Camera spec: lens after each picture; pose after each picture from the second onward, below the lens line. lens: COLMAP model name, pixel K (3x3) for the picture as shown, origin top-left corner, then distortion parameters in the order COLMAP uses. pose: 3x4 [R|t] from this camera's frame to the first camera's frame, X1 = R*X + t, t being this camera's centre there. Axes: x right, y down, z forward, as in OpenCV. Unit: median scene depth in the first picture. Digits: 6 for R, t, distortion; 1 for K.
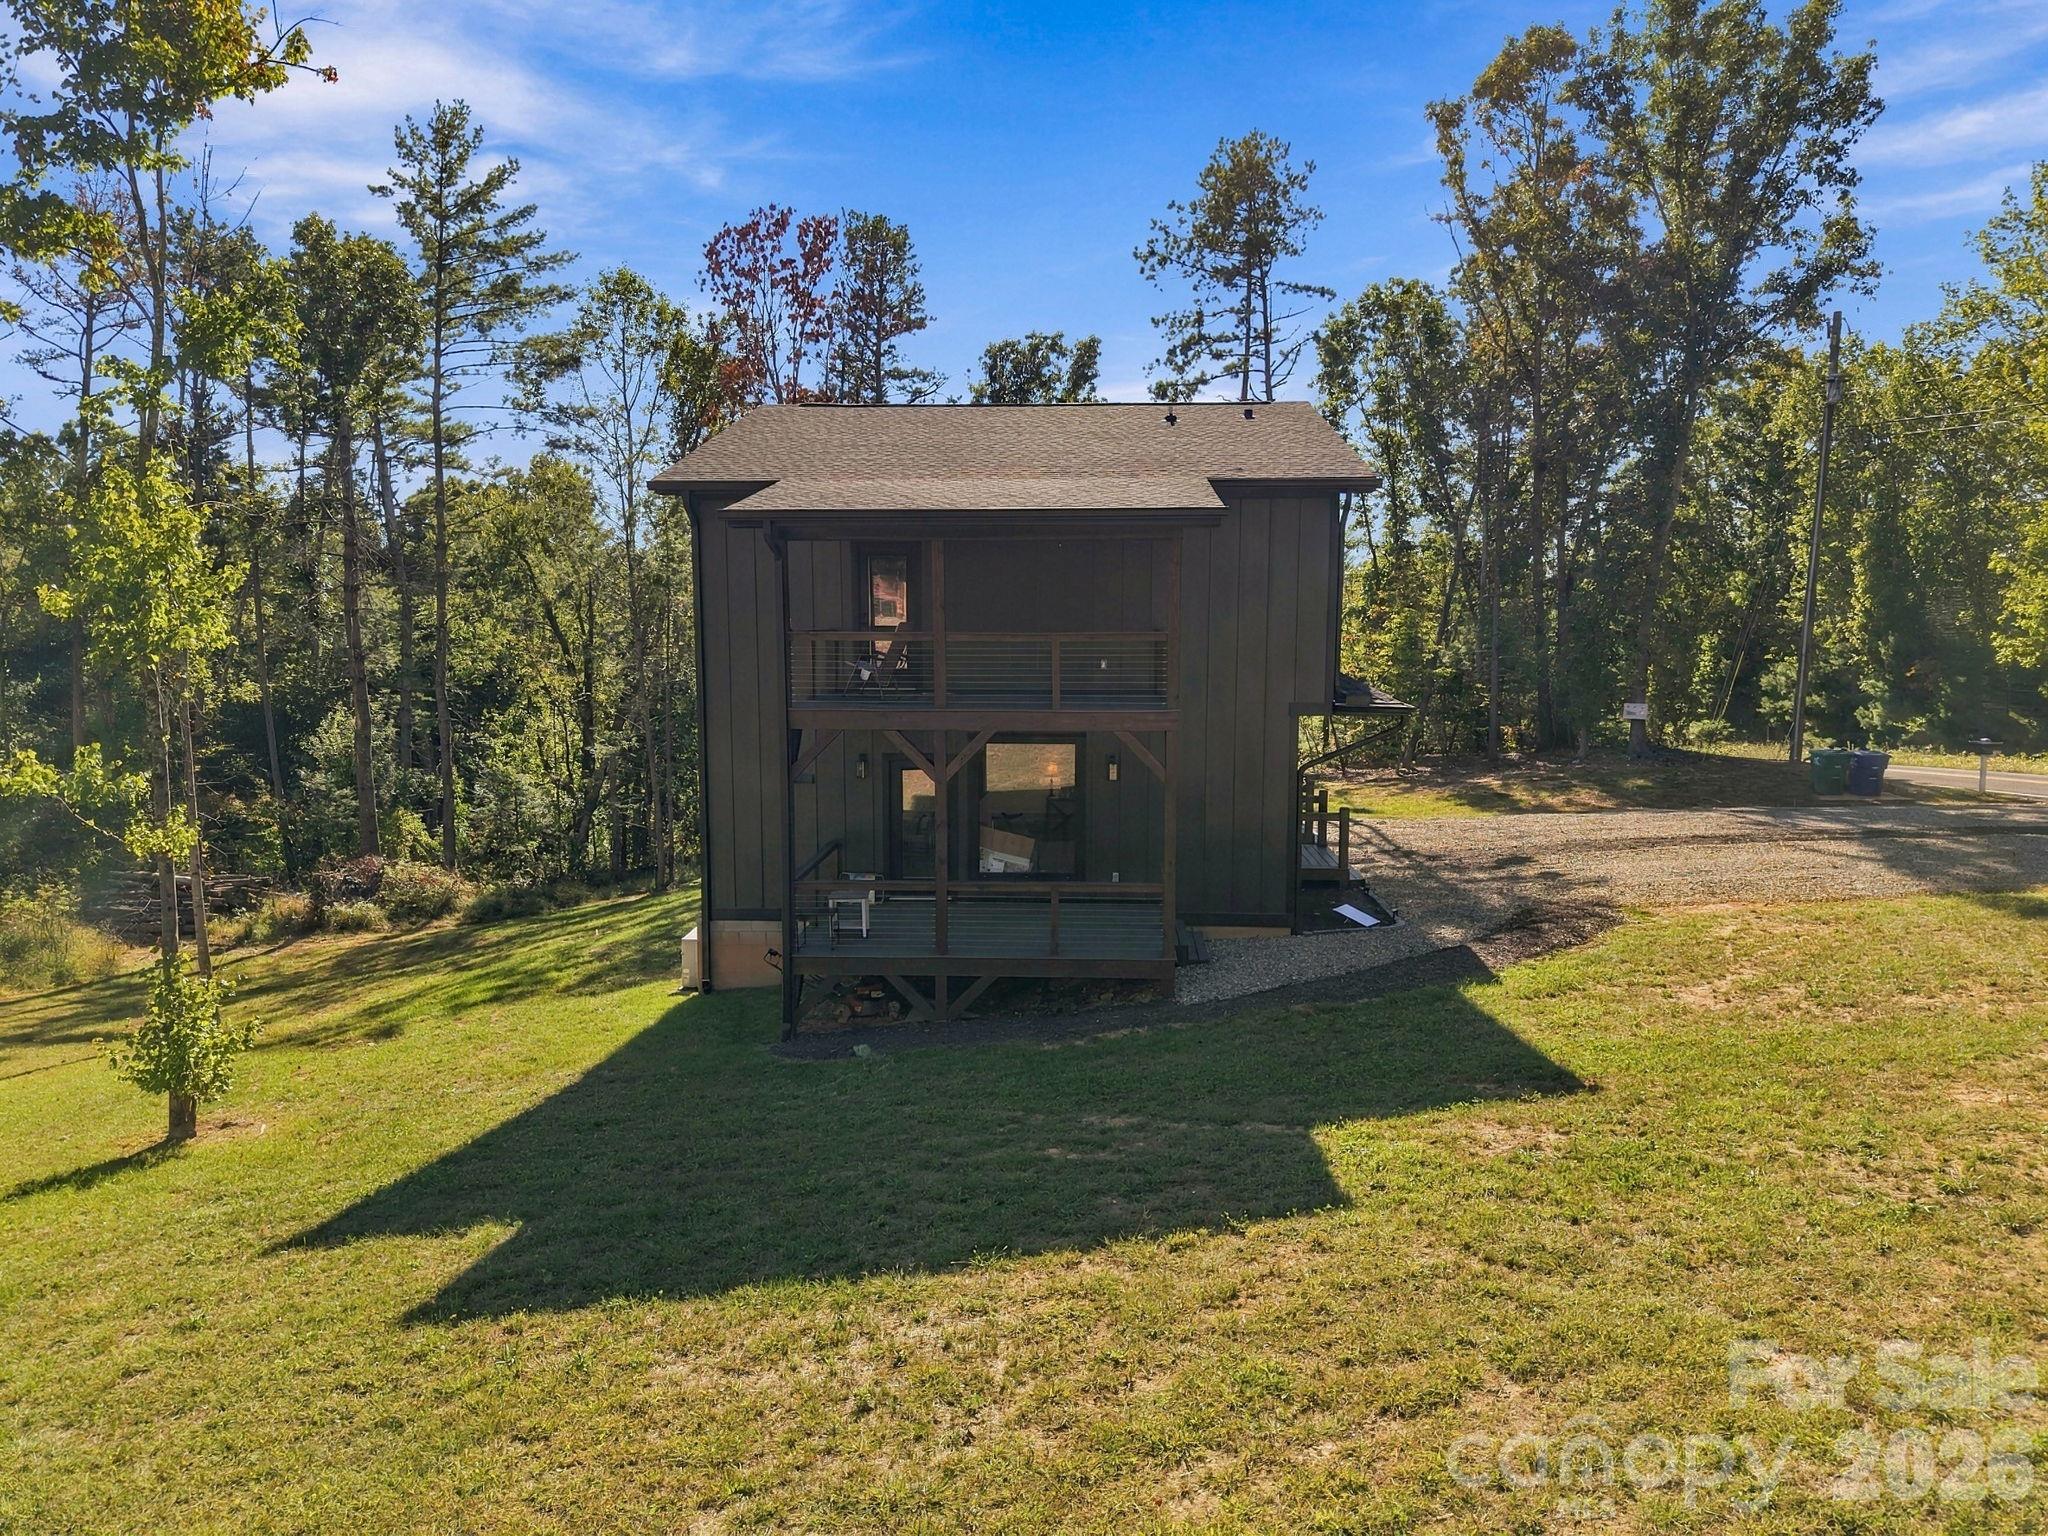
lens RADIAL K [[1383.2, 0, 1036.5], [0, 1383.2, 770.8], [0, 0, 1]] dist [-0.001540, -0.003902]
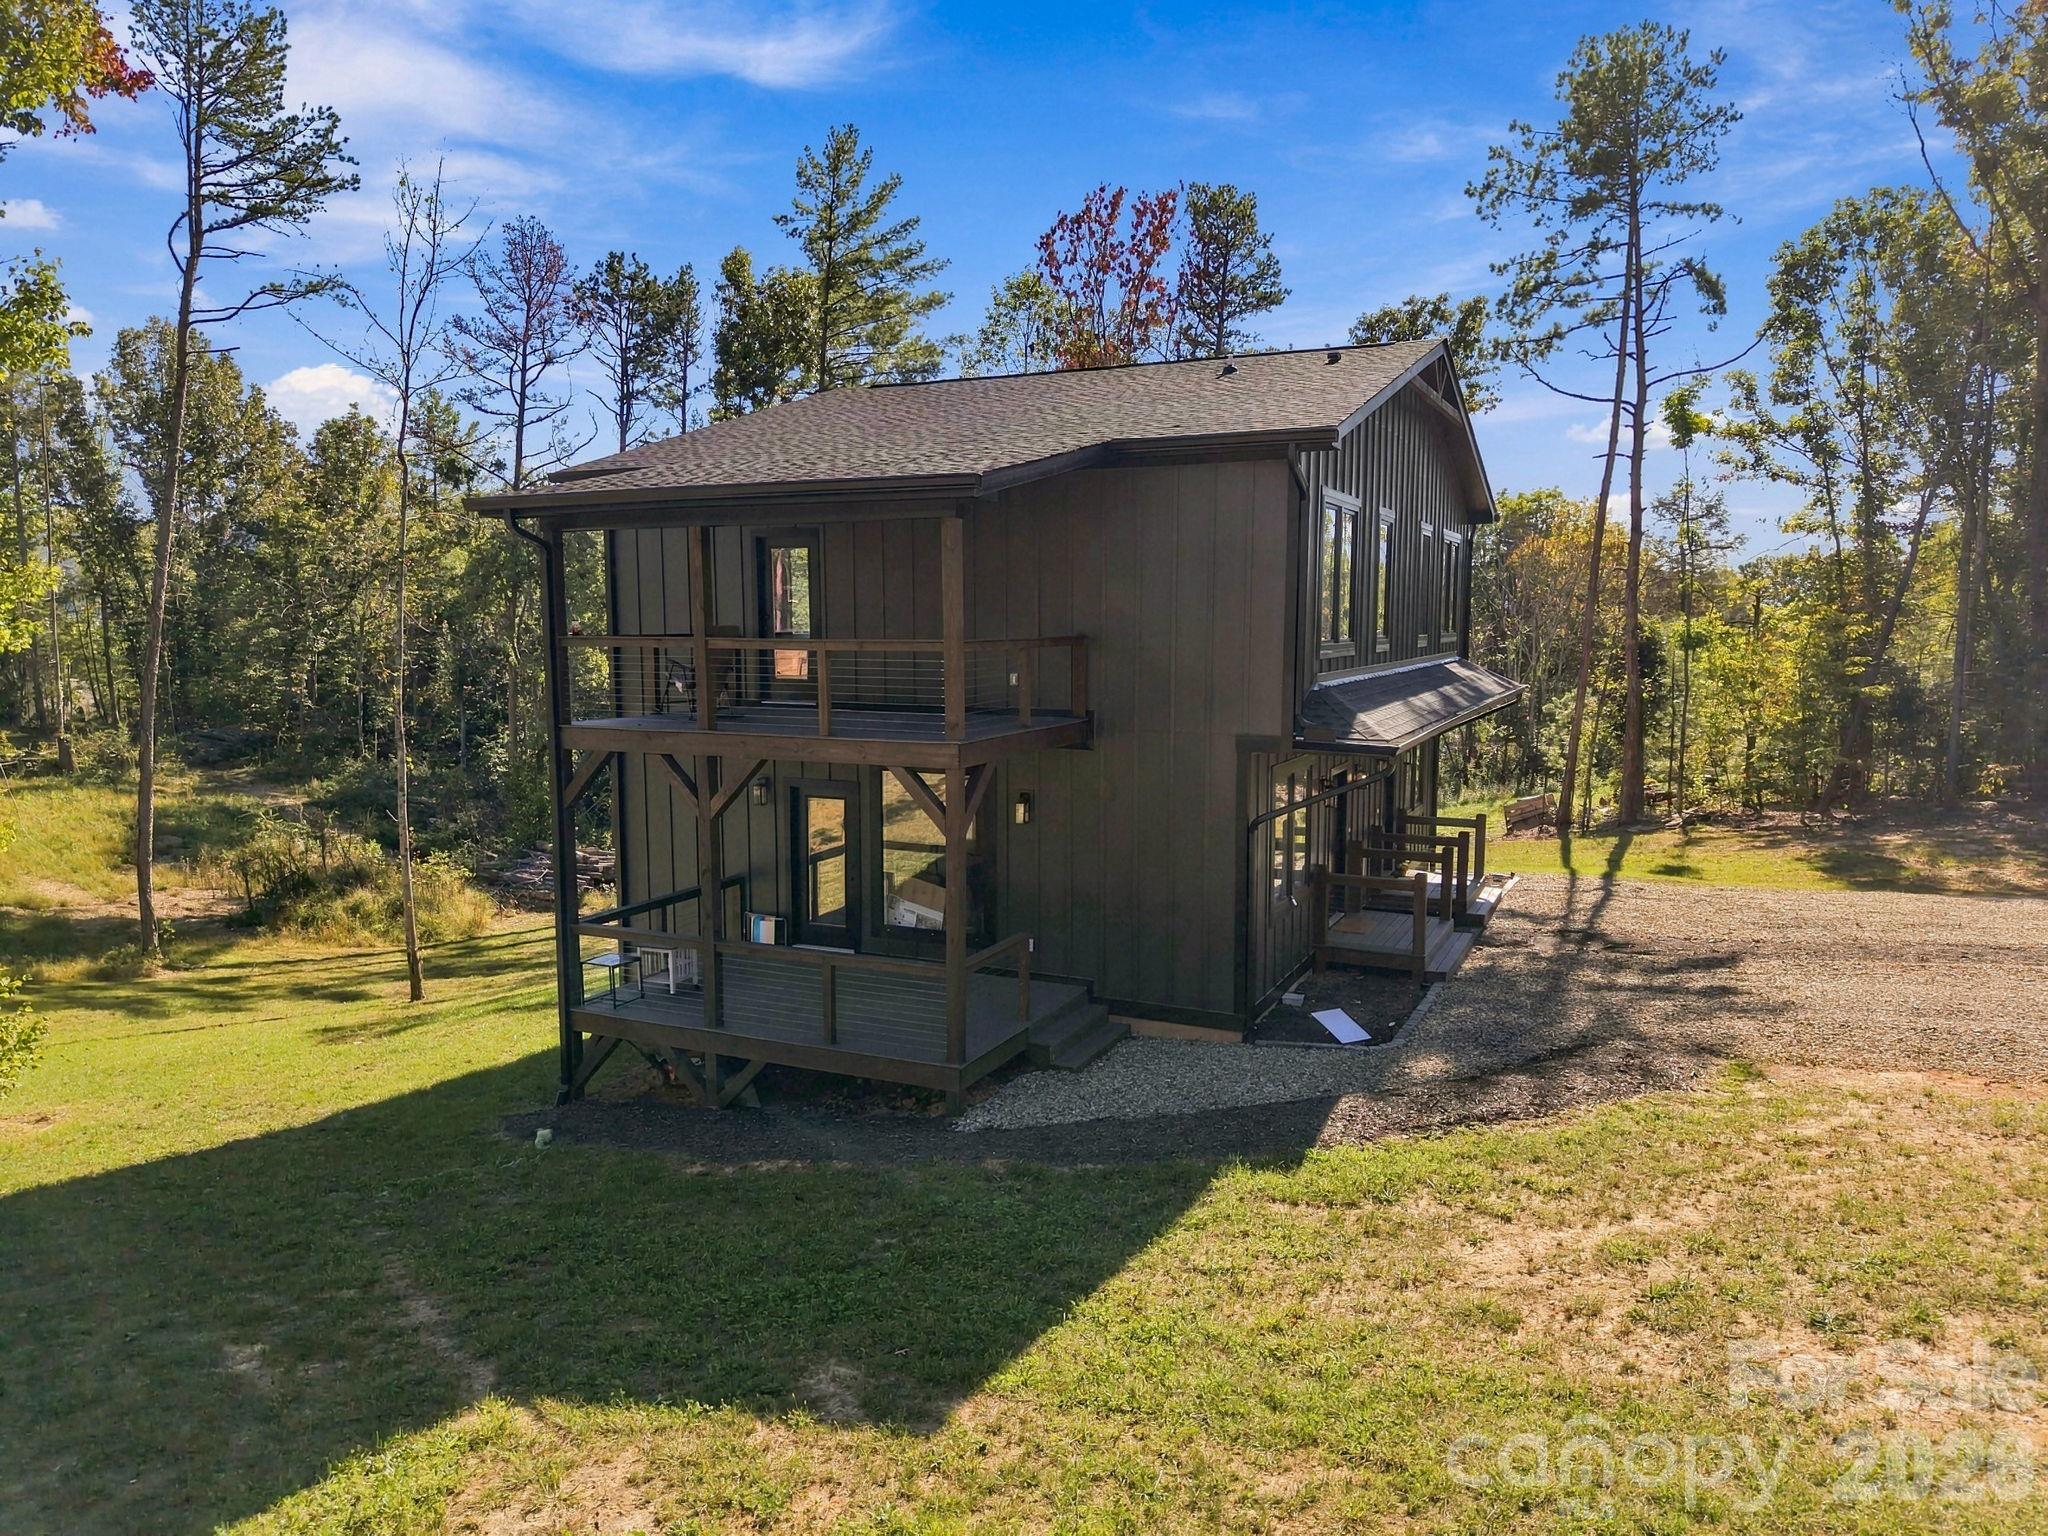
lens RADIAL K [[1383.2, 0, 1036.5], [0, 1383.2, 770.8], [0, 0, 1]] dist [-0.001540, -0.003902]
pose [[0.921343, 0.041413, -0.386538, 0.158503], [-0.042195, 0.999088, 0.006466, -0.012449], [0.386454, 0.010352, 0.922251, 0.113850]]
